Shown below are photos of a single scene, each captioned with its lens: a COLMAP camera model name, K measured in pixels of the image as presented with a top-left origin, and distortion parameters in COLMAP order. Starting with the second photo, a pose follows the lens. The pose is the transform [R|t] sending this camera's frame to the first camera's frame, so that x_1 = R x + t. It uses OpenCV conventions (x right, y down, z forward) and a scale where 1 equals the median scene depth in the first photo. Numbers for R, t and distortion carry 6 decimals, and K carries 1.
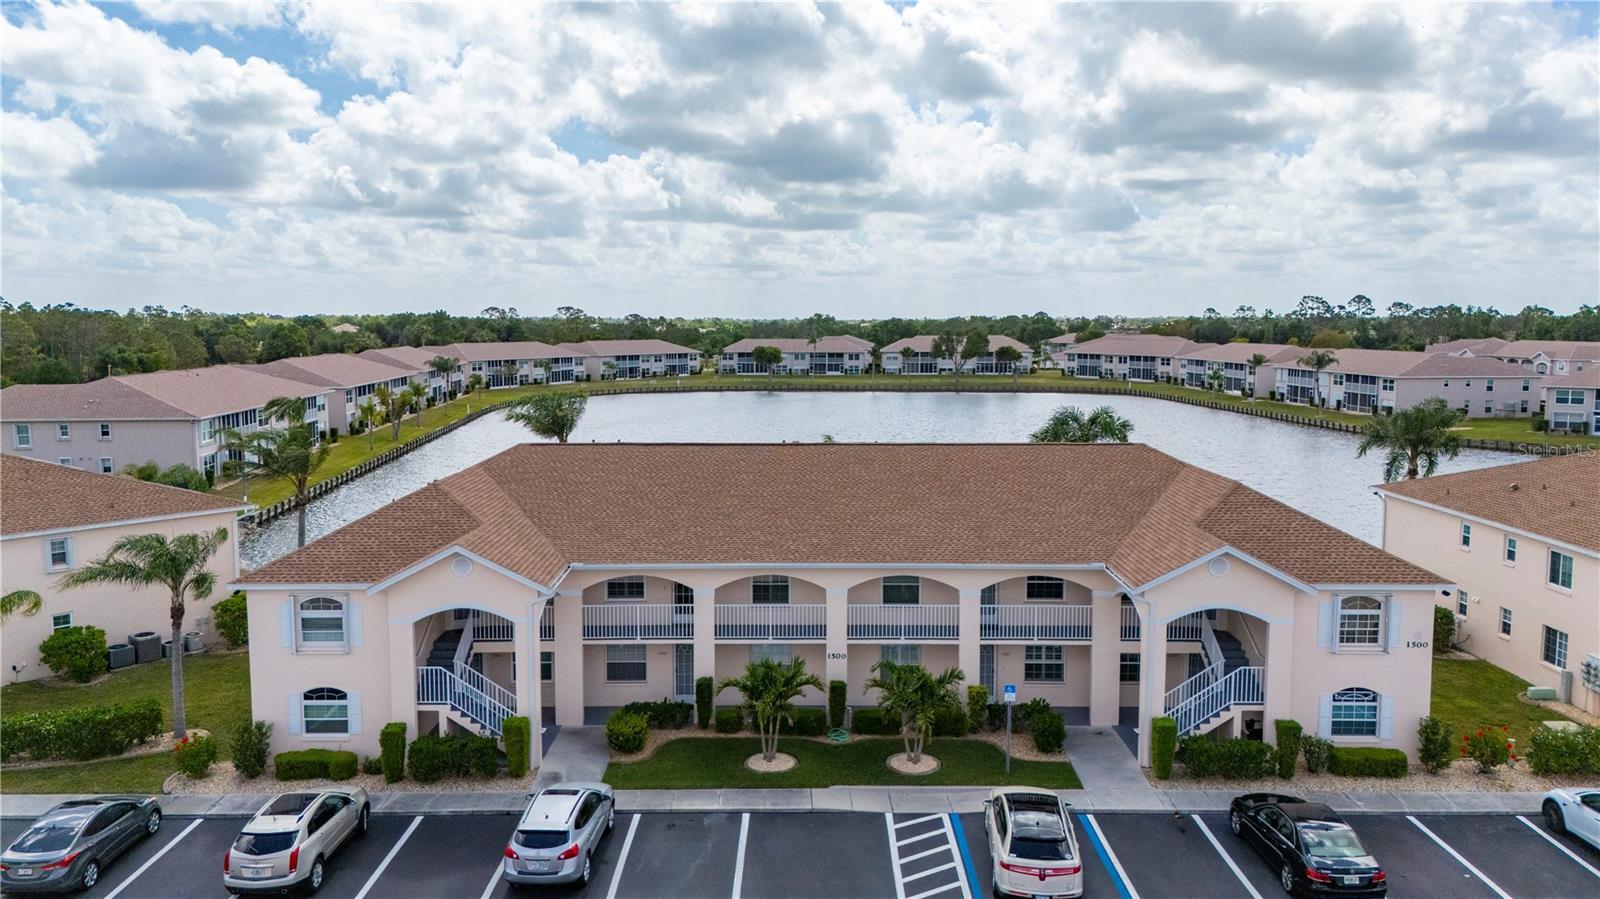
lens RADIAL K [[1168.1, 0, 800.7], [0, 1168.1, 451.5], [0, 0, 1]] dist [0.061323, -0.045092]
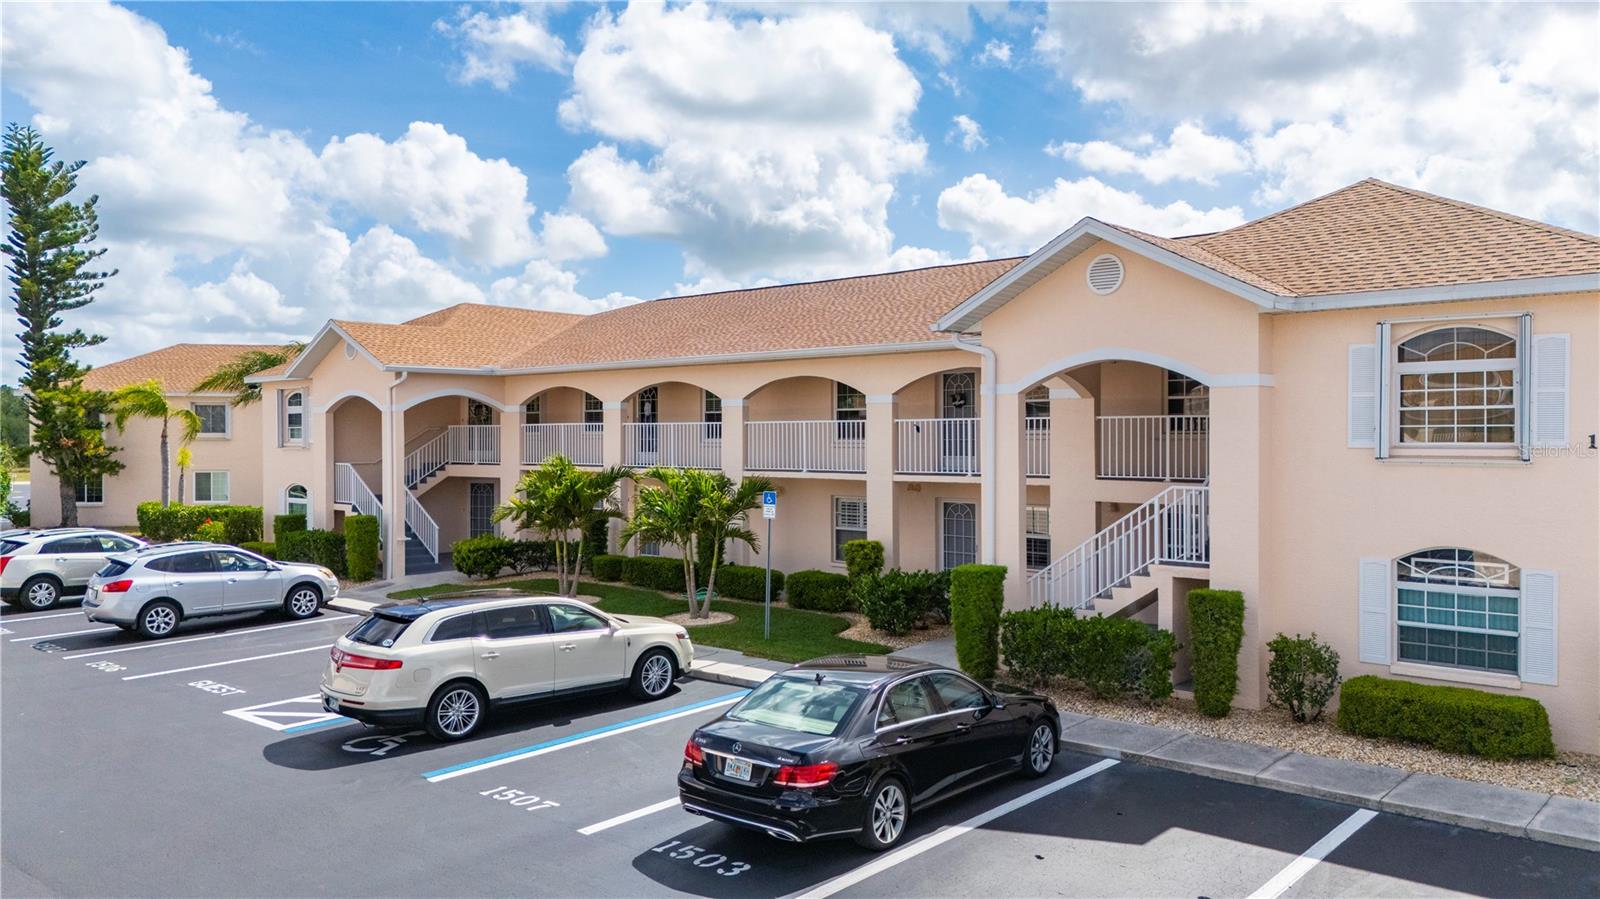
lens RADIAL K [[1168.1, 0, 796.1], [0, 1168.1, 442.3], [0, 0, 1]] dist [0.061323, -0.045092]
pose [[0.753933, 0.004206, -0.656938, 0.567705], [-0.071256, 0.994603, -0.075410, 0.209823], [0.653075, 0.103665, 0.750164, 0.525521]]
